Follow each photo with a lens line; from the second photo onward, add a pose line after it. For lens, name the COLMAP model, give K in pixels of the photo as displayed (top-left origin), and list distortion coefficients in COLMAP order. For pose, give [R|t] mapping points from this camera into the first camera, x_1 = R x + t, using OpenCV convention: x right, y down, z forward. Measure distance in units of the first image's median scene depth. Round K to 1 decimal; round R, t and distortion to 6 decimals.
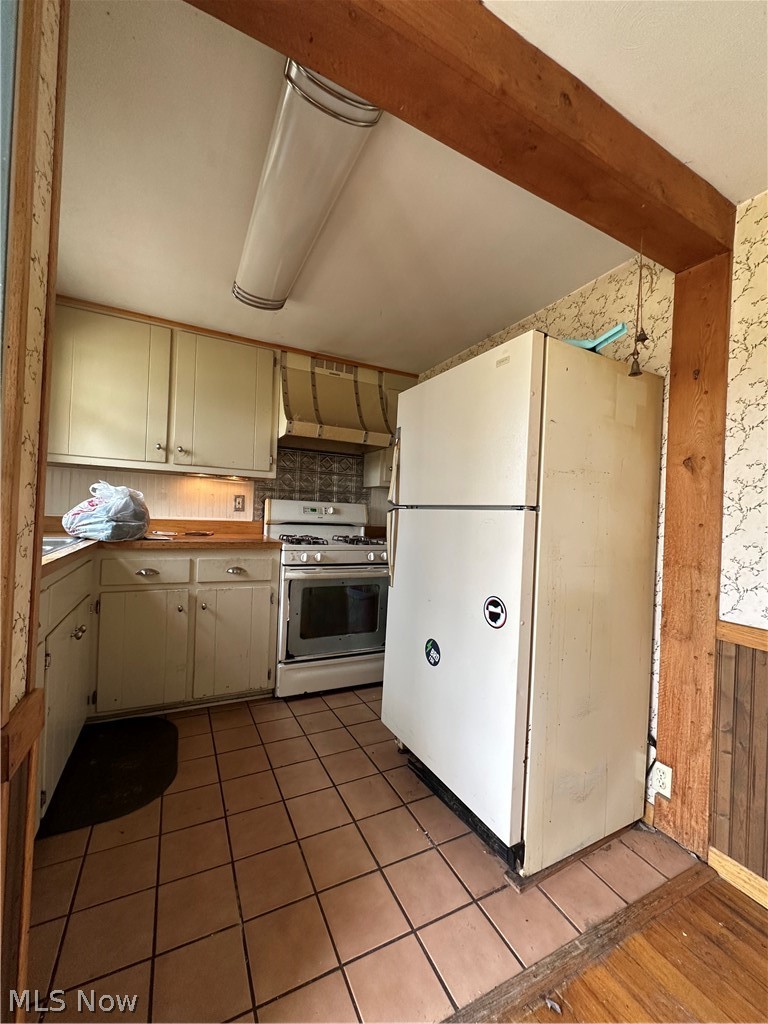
lens RADIAL K [[407.6, 0, 383.0], [0, 407.6, 512.2], [0, 0, 1]] dist [-0.005458, 0.001211]
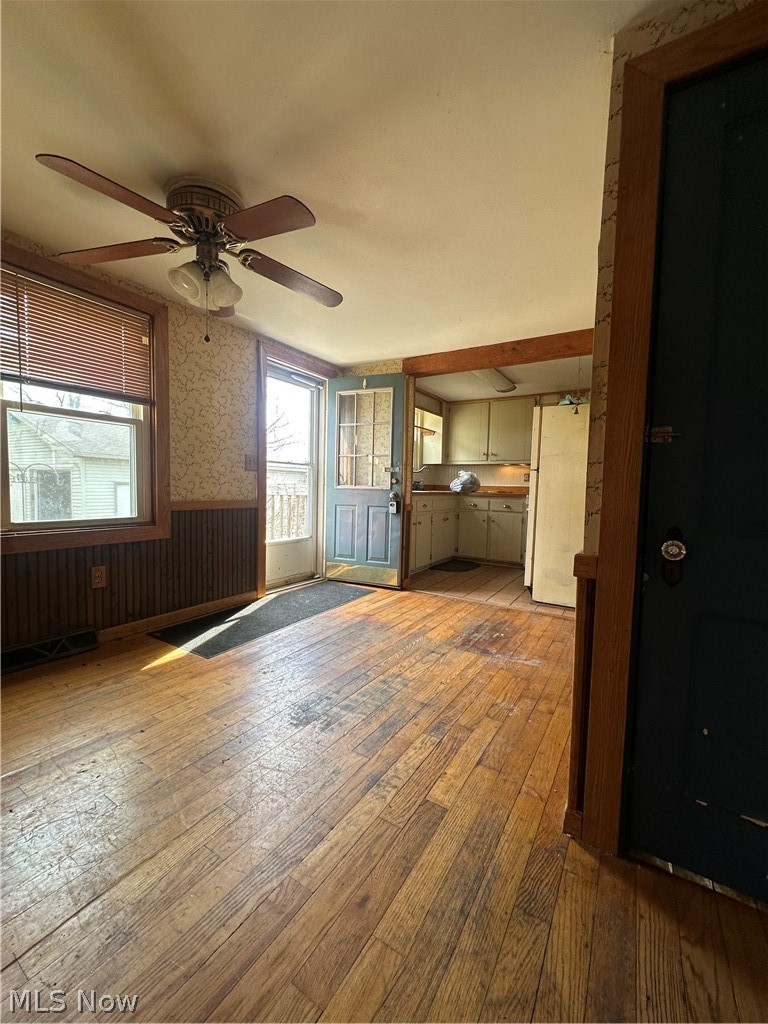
lens RADIAL K [[407.6, 0, 382.7], [0, 407.6, 516.1], [0, 0, 1]] dist [-0.005458, 0.001211]
pose [[0.512907, 0.030805, -0.857891, 1.236852], [-0.002232, 0.999400, 0.034551, 0.122633], [0.858441, -0.015806, 0.512668, -0.748462]]
